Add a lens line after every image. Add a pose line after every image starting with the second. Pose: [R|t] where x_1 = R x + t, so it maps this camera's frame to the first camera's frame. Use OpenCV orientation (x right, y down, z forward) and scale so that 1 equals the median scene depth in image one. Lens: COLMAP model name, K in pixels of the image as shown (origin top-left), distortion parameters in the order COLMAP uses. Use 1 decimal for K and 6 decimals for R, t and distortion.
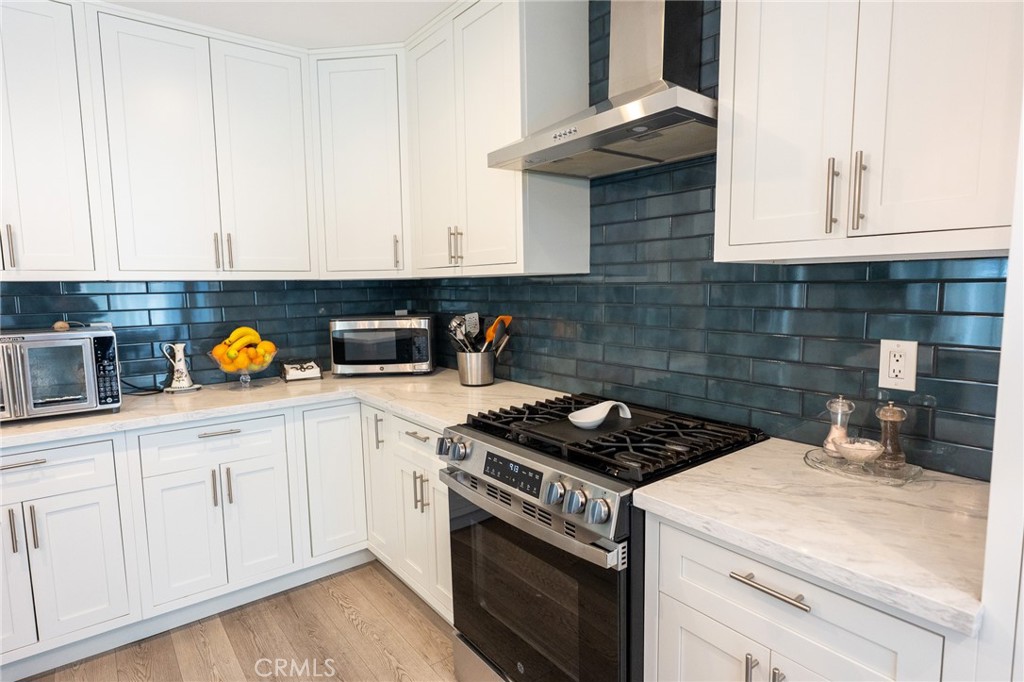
lens RADIAL K [[553.5, 0, 512.2], [0, 553.5, 345.5], [0, 0, 1]] dist [0.000004, 0.000150]
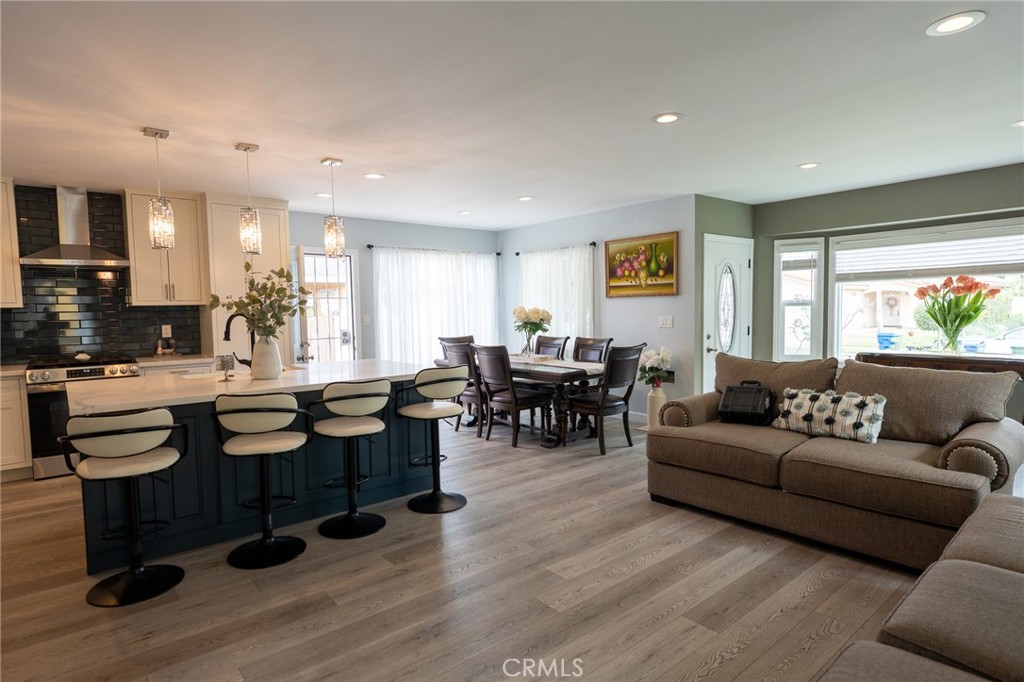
lens RADIAL K [[553.5, 0, 512.2], [0, 553.5, 345.5], [0, 0, 1]] dist [0.000004, 0.000150]
pose [[-0.031517, -0.054682, 0.998006, -2.496320], [0.124228, 0.990546, 0.058196, 0.158110], [-0.991753, 0.125815, -0.024426, -1.016498]]
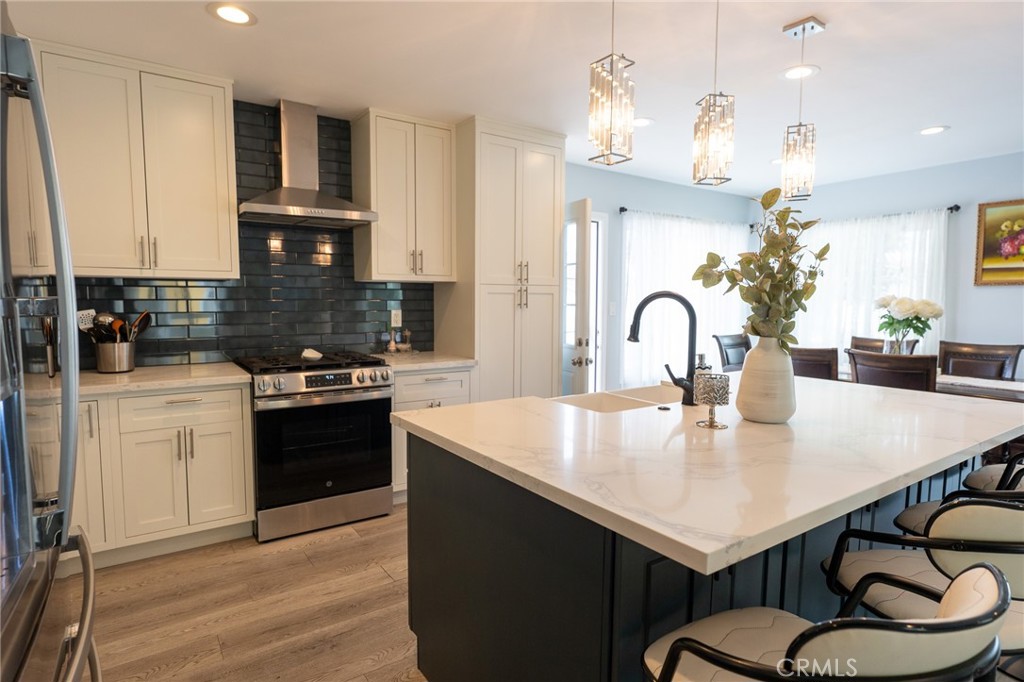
lens RADIAL K [[553.5, 0, 512.2], [0, 553.5, 345.5], [0, 0, 1]] dist [0.000004, 0.000150]
pose [[0.054121, -0.071946, 0.995939, -1.567068], [0.100770, 0.992702, 0.066237, 0.033121], [-0.993437, 0.096776, 0.060976, 0.170708]]
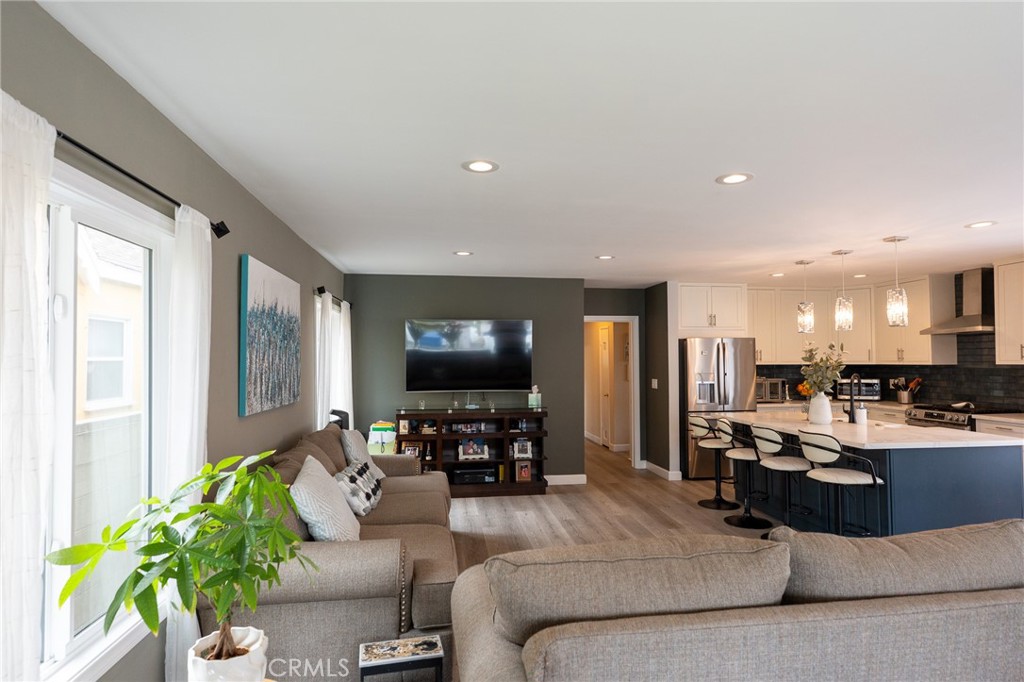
lens RADIAL K [[553.5, 0, 512.2], [0, 553.5, 345.5], [0, 0, 1]] dist [0.000004, 0.000150]
pose [[0.861749, -0.004698, -0.507314, -0.482166], [-0.061622, 0.991584, -0.113857, 0.299409], [0.503579, 0.129377, 0.854207, -3.234725]]
